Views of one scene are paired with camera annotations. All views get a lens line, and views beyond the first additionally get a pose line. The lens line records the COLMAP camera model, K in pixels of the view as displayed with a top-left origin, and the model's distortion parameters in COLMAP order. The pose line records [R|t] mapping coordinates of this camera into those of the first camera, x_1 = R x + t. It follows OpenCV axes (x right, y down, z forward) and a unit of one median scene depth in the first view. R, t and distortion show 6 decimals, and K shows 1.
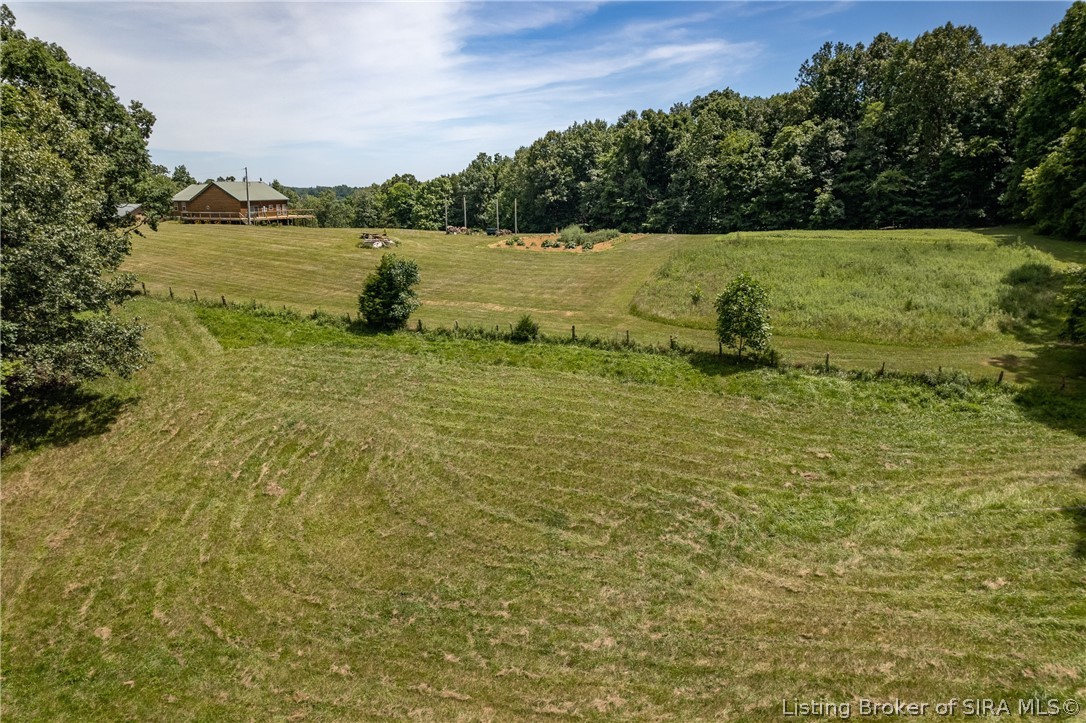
lens RADIAL K [[697.7, 0, 559.6], [0, 697.7, 373.7], [0, 0, 1]] dist [-0.066940, 0.061498]
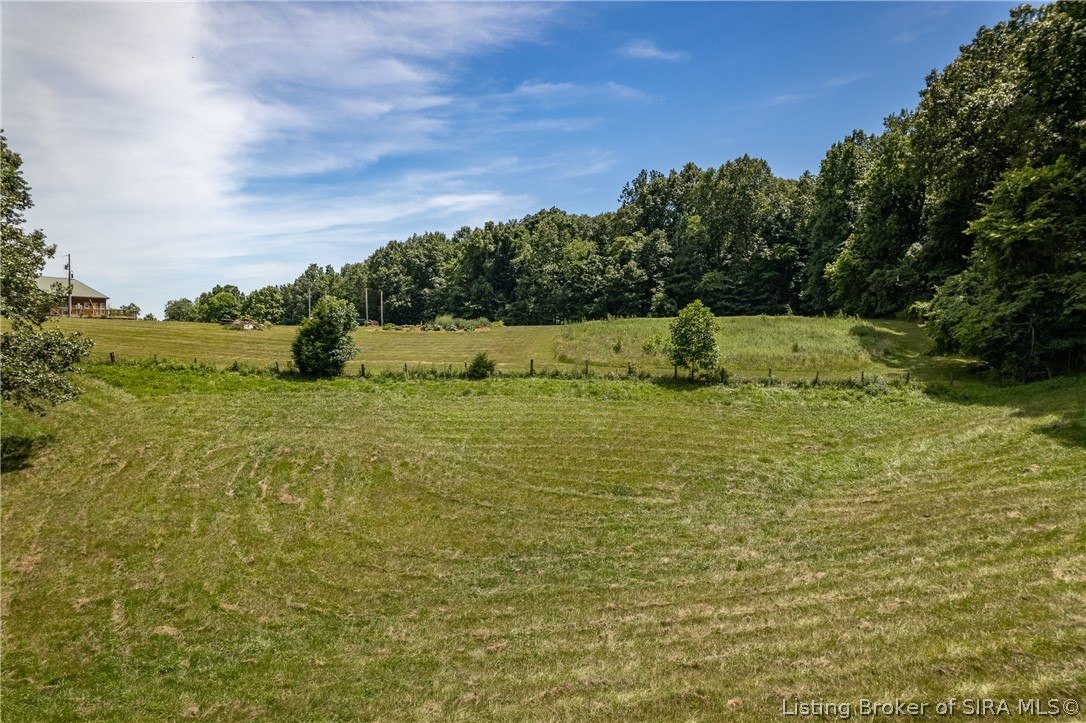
lens RADIAL K [[697.7, 0, 559.6], [0, 697.7, 373.7], [0, 0, 1]] dist [-0.066940, 0.061498]
pose [[0.956249, -0.021914, 0.291731, -0.100687], [0.077980, 0.980207, -0.181973, 0.058890], [-0.281969, 0.196761, 0.939031, 0.013997]]
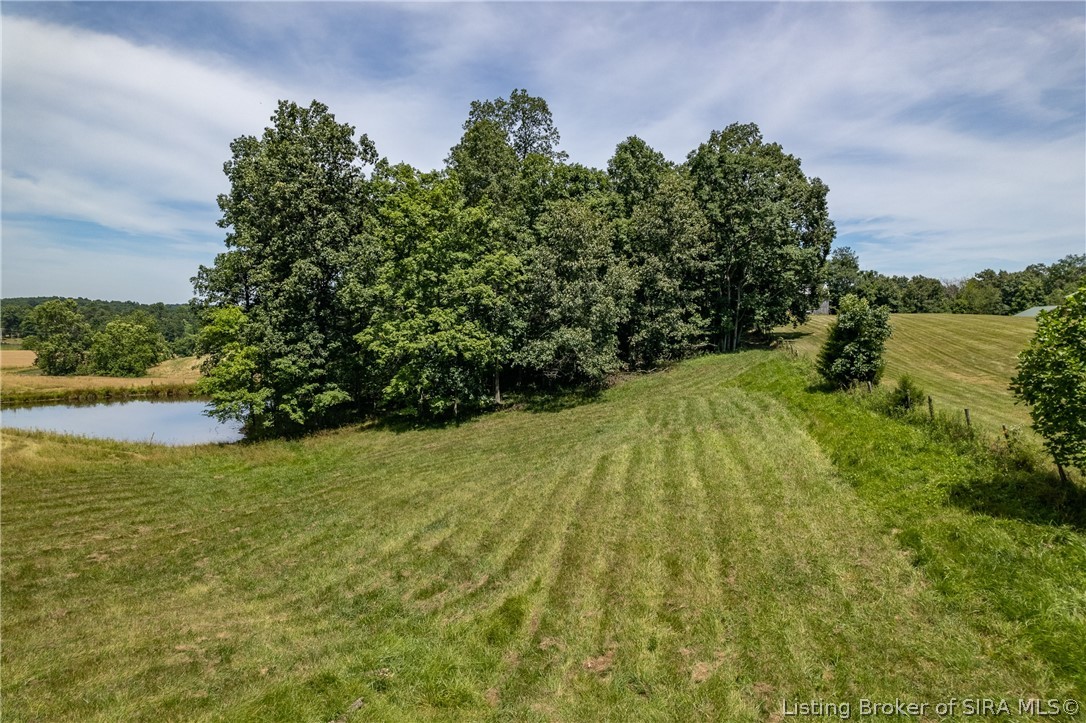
lens RADIAL K [[697.7, 0, 559.6], [0, 697.7, 373.7], [0, 0, 1]] dist [-0.066940, 0.061498]
pose [[0.178416, 0.079141, -0.980767, 0.215219], [-0.268558, 0.962832, 0.028839, -0.006634], [0.946596, 0.258248, 0.193038, 0.237800]]
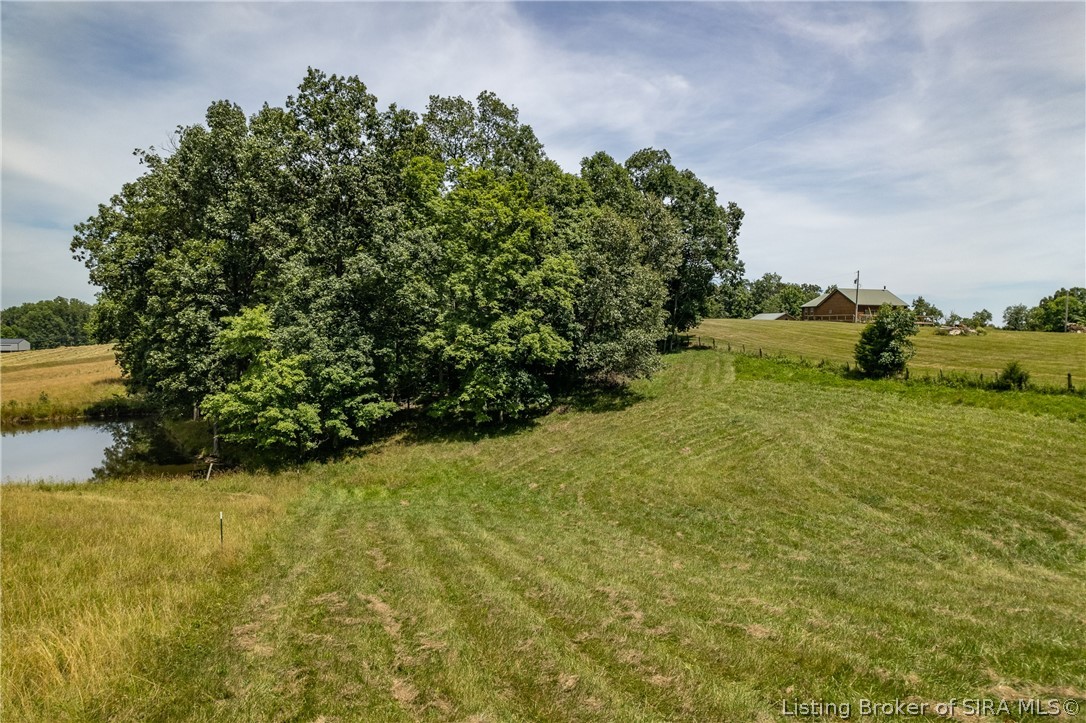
lens RADIAL K [[697.7, 0, 559.6], [0, 697.7, 373.7], [0, 0, 1]] dist [-0.066940, 0.061498]
pose [[0.601170, 0.054037, -0.797292, 0.129111], [-0.214027, 0.972149, -0.095491, 0.059272], [0.769927, 0.228048, 0.595993, 0.015879]]
